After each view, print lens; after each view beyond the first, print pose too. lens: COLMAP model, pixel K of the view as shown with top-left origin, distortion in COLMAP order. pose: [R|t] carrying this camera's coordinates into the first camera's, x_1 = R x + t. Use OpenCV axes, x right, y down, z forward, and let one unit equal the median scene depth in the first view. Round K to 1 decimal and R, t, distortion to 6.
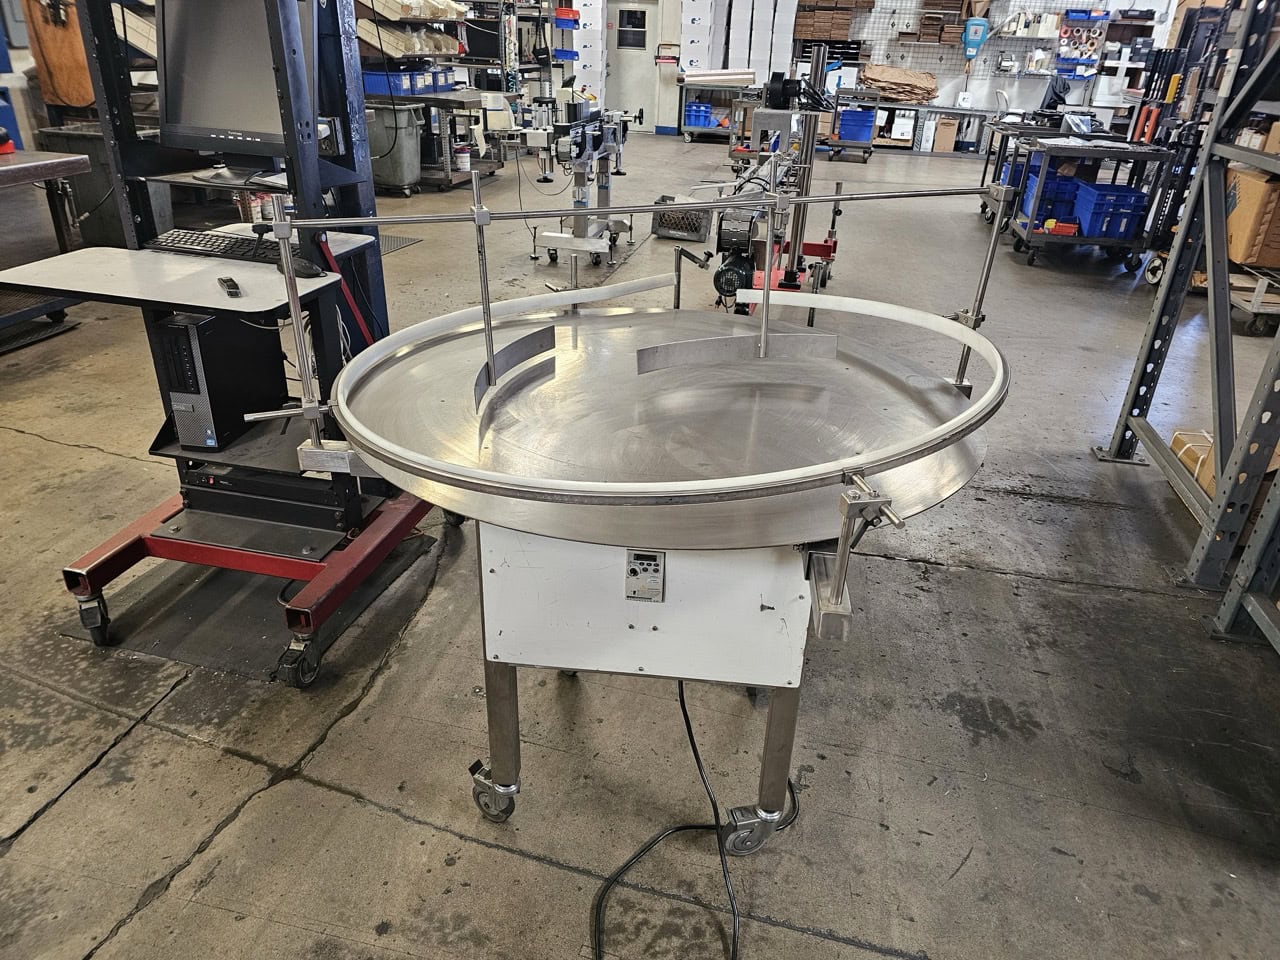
lens RADIAL K [[868.5, 0, 648.5], [0, 868.5, 484.0], [0, 0, 1]] dist [0.042428, -0.042485]
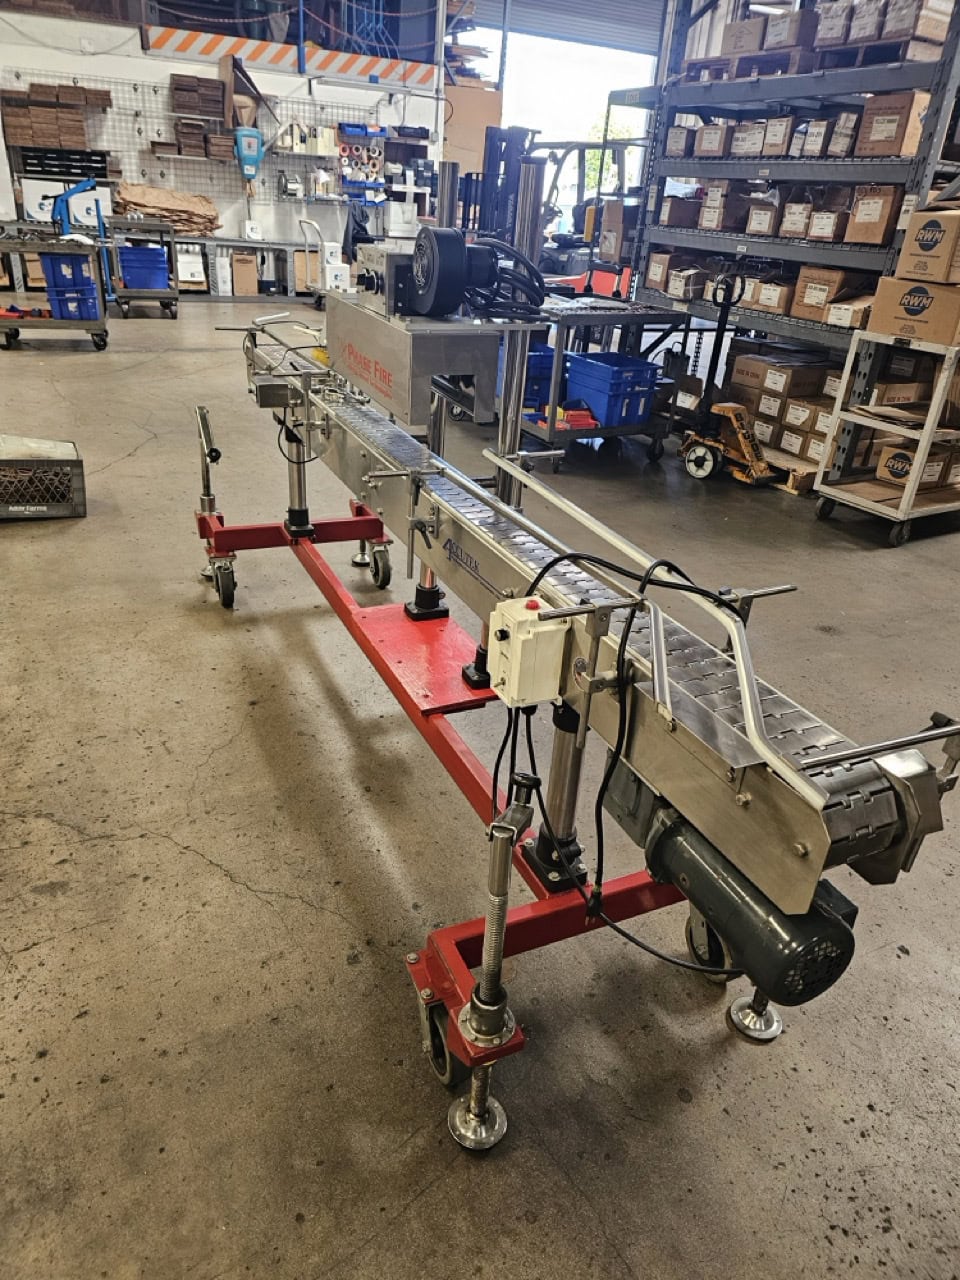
lens RADIAL K [[868.5, 0, 467.2], [0, 868.5, 649.2], [0, 0, 1]] dist [0.042428, -0.042485]
pose [[0.791041, -0.277166, 0.545375, -0.039879], [0.251638, 0.959988, 0.122888, -0.115283], [-0.557614, 0.040028, 0.829135, 0.230139]]
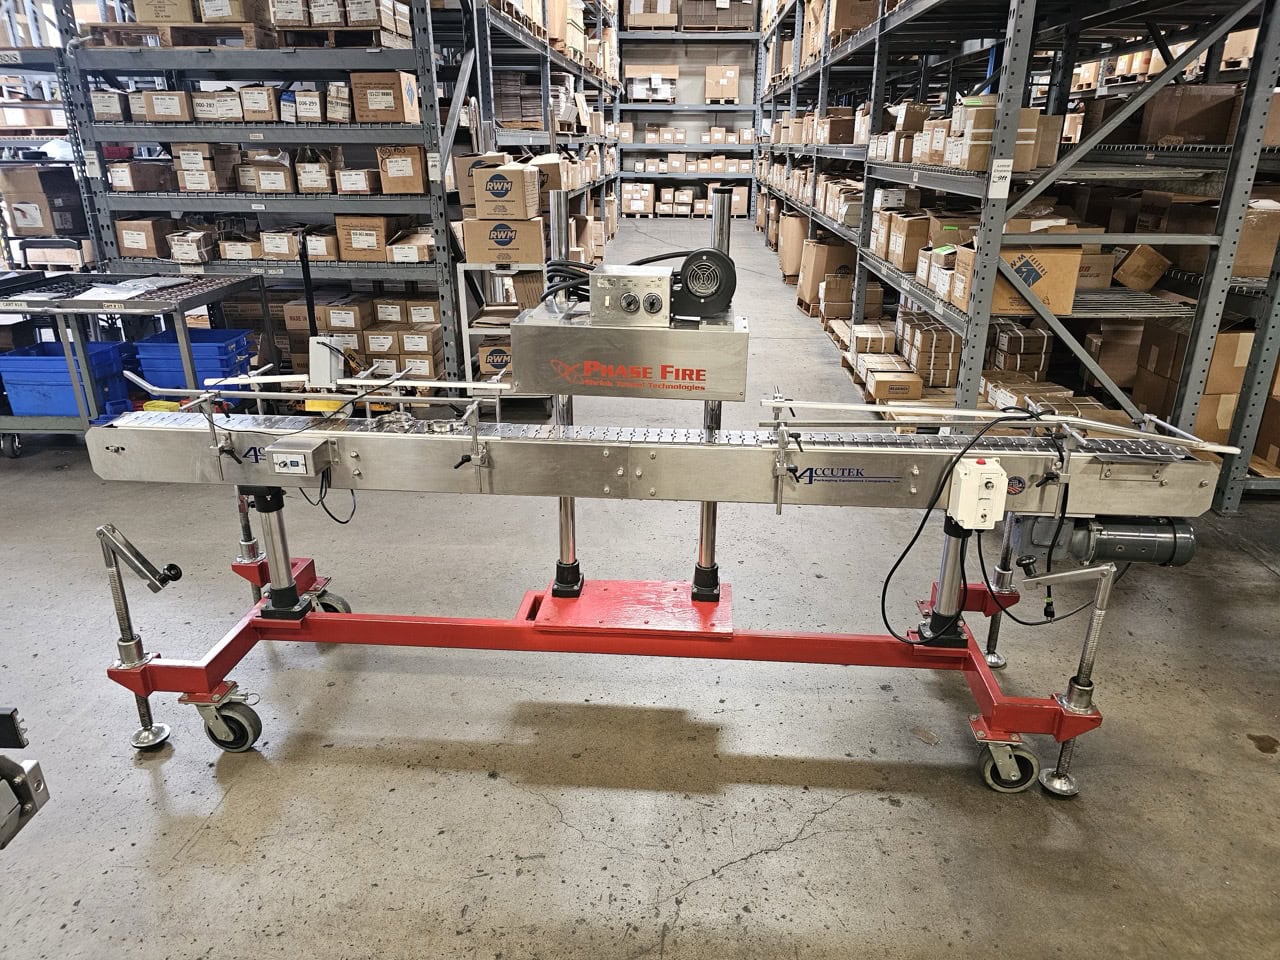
lens RADIAL K [[868.5, 0, 644.5], [0, 868.5, 474.9], [0, 0, 1]] dist [0.042428, -0.042485]
pose [[-0.161431, -0.391665, 0.905836, -0.105945], [0.438114, 0.794027, 0.421399, -0.190836], [-0.884305, 0.464887, 0.043413, 0.345807]]
